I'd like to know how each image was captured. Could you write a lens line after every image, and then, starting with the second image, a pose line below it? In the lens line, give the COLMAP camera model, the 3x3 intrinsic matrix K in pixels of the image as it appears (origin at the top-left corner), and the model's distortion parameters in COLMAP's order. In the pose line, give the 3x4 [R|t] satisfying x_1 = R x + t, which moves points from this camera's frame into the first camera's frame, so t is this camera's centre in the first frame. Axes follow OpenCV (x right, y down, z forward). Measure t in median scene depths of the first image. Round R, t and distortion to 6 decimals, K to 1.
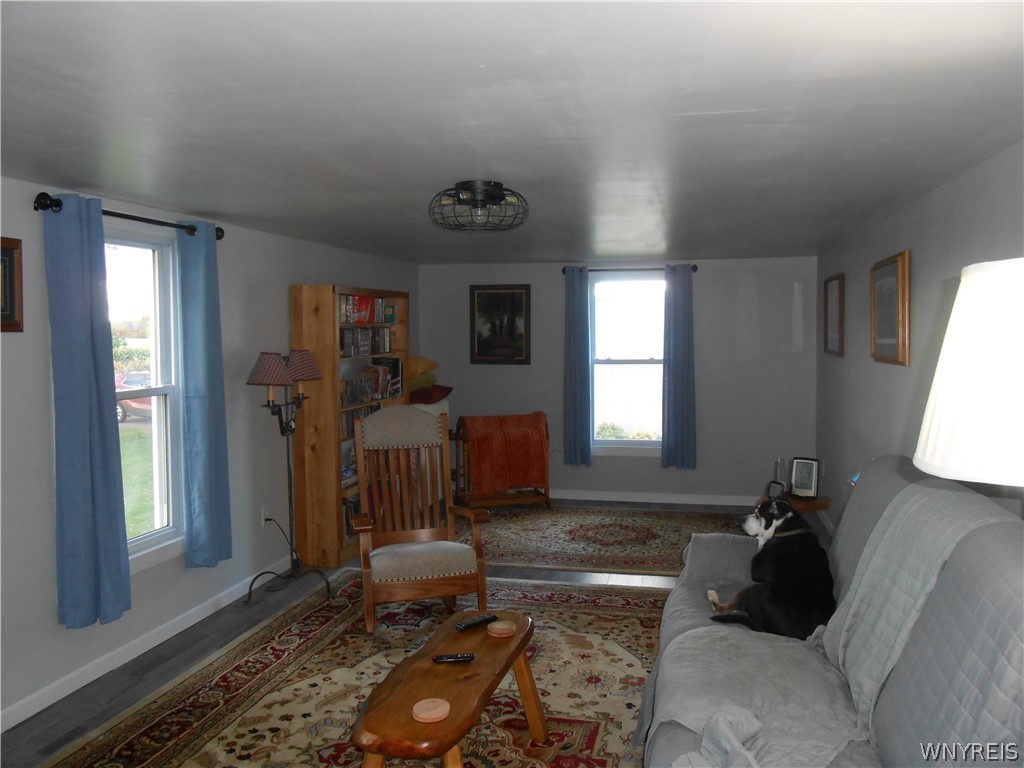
lens RADIAL K [[803.8, 0, 516.8], [0, 803.8, 383.9], [0, 0, 1]] dist [-0.021425, -0.000472]
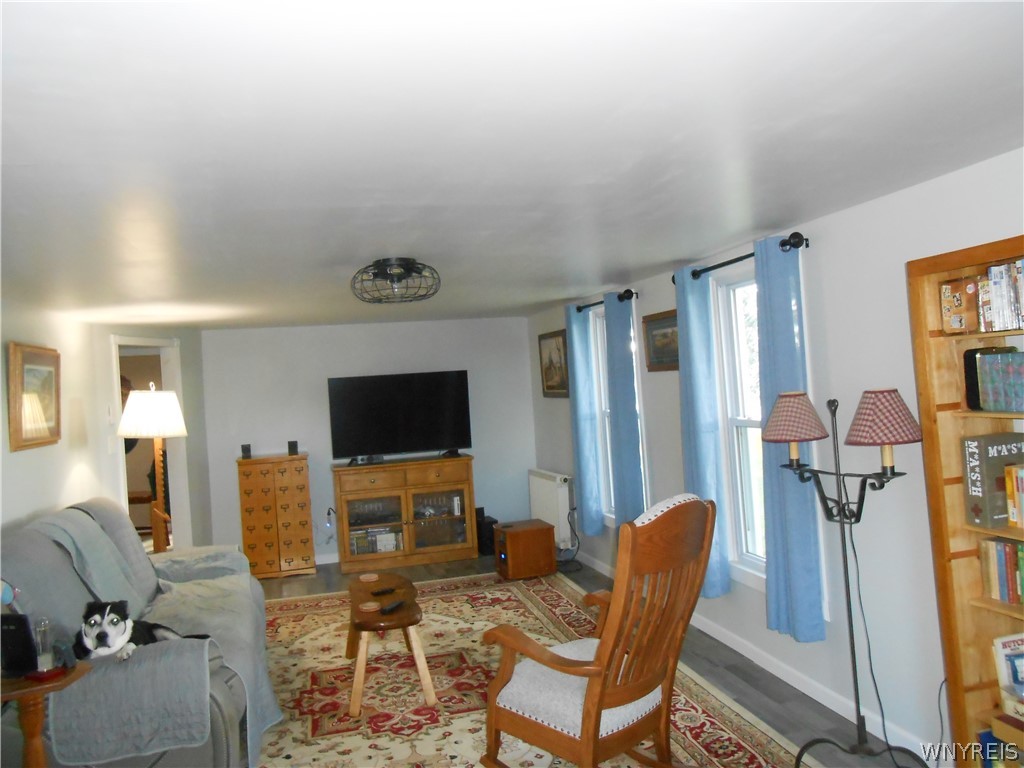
lens RADIAL K [[803.8, 0, 516.8], [0, 803.8, 383.9], [0, 0, 1]] dist [-0.021425, -0.000472]
pose [[-0.883251, 0.066524, -0.464157, 0.324076], [0.041881, 0.997121, 0.063215, -0.136340], [0.467026, 0.036395, -0.883494, 2.010354]]
